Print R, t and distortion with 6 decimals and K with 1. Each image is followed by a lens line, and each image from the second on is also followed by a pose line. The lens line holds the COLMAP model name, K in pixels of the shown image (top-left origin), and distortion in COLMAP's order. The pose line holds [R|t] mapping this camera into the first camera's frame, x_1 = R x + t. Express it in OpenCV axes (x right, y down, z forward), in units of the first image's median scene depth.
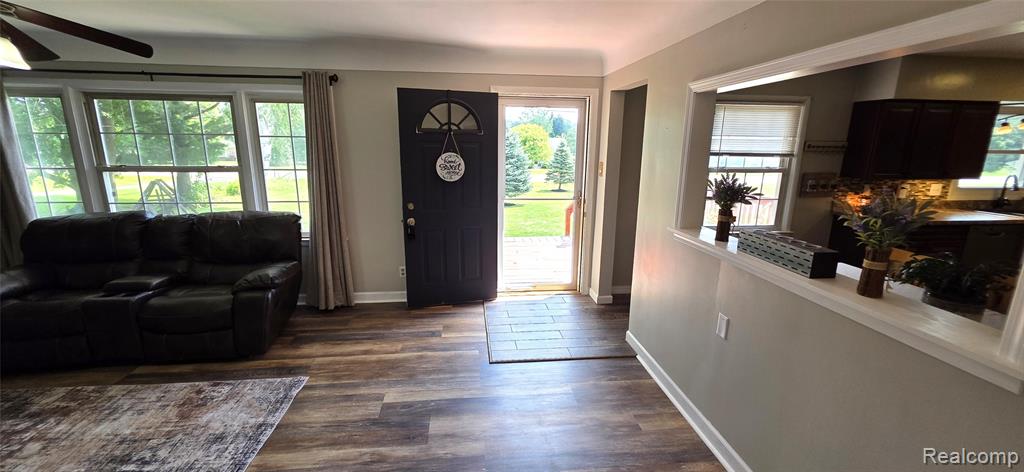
lens RADIAL K [[411.7, 0, 509.5], [0, 411.7, 235.9], [0, 0, 1]] dist [0.007355, -0.000339]
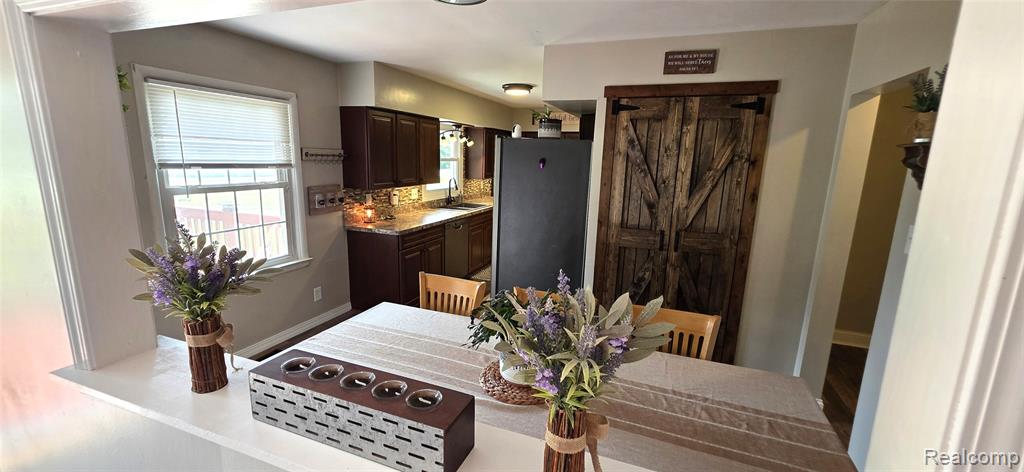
lens RADIAL K [[411.7, 0, 509.5], [0, 411.7, 235.9], [0, 0, 1]] dist [0.007355, -0.000339]
pose [[0.457866, -0.169494, 0.872714, 0.162093], [0.175907, 0.979522, 0.097949, -0.066041], [-0.871445, 0.108669, 0.478305, 0.267153]]
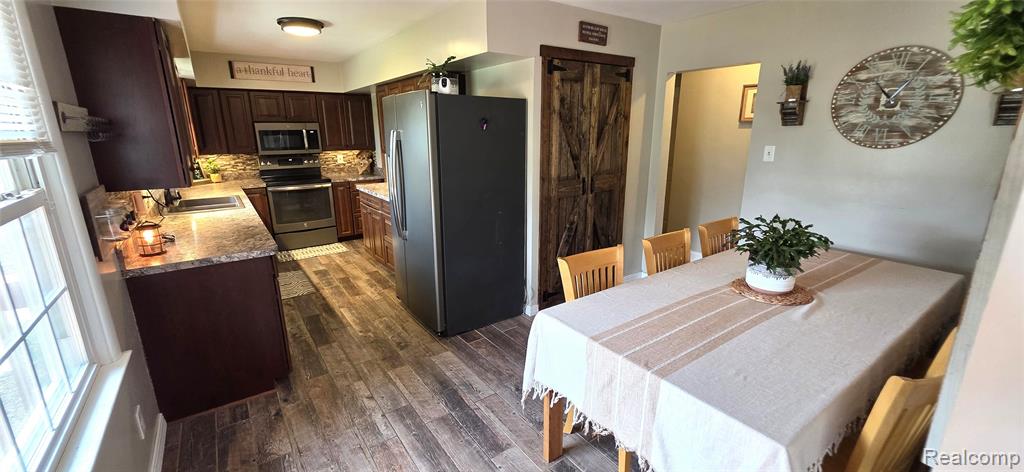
lens RADIAL K [[411.7, 0, 509.5], [0, 411.7, 235.9], [0, 0, 1]] dist [0.007355, -0.000339]
pose [[-0.491850, -0.226399, 0.840730, 0.235445], [0.195436, 0.912254, 0.359995, -0.174685], [-0.848462, 0.341372, -0.404446, 0.837171]]
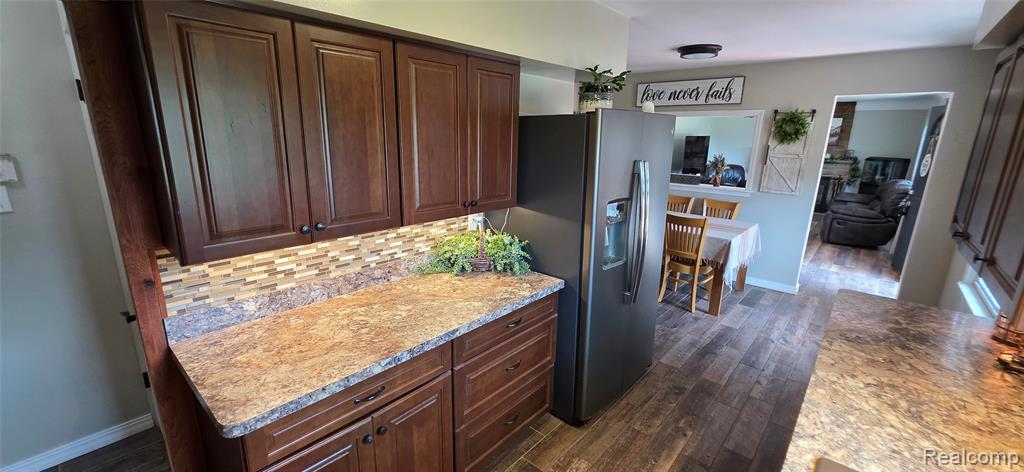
lens RADIAL K [[411.7, 0, 509.5], [0, 411.7, 235.9], [0, 0, 1]] dist [0.007355, -0.000339]
pose [[-0.737690, 0.141570, -0.660130, 1.408692], [-0.174530, 0.904545, 0.389021, -0.209285], [0.652191, 0.402189, -0.642566, 0.913844]]
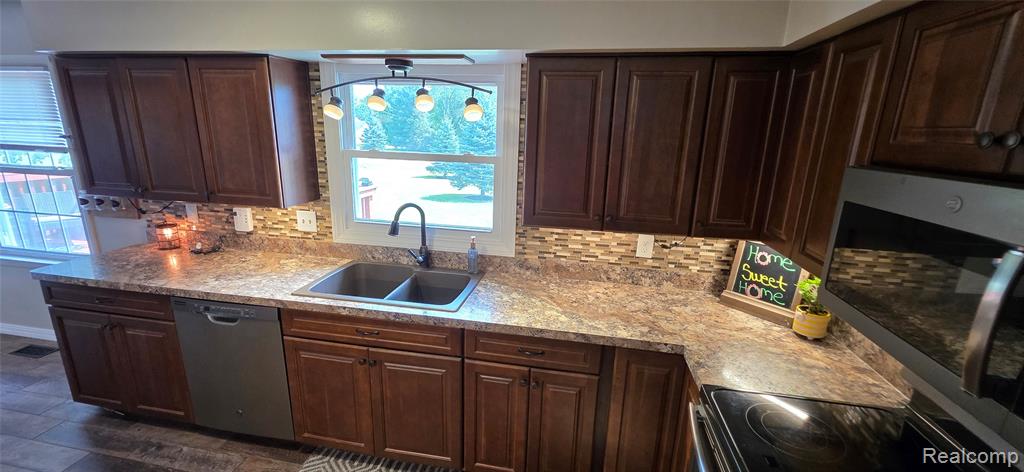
lens RADIAL K [[411.7, 0, 509.5], [0, 411.7, 235.9], [0, 0, 1]] dist [0.007355, -0.000339]
pose [[0.956494, 0.085871, -0.278829, 1.493618], [-0.080118, 0.996272, 0.031986, -0.135765], [0.280536, -0.008255, 0.959808, 0.567059]]
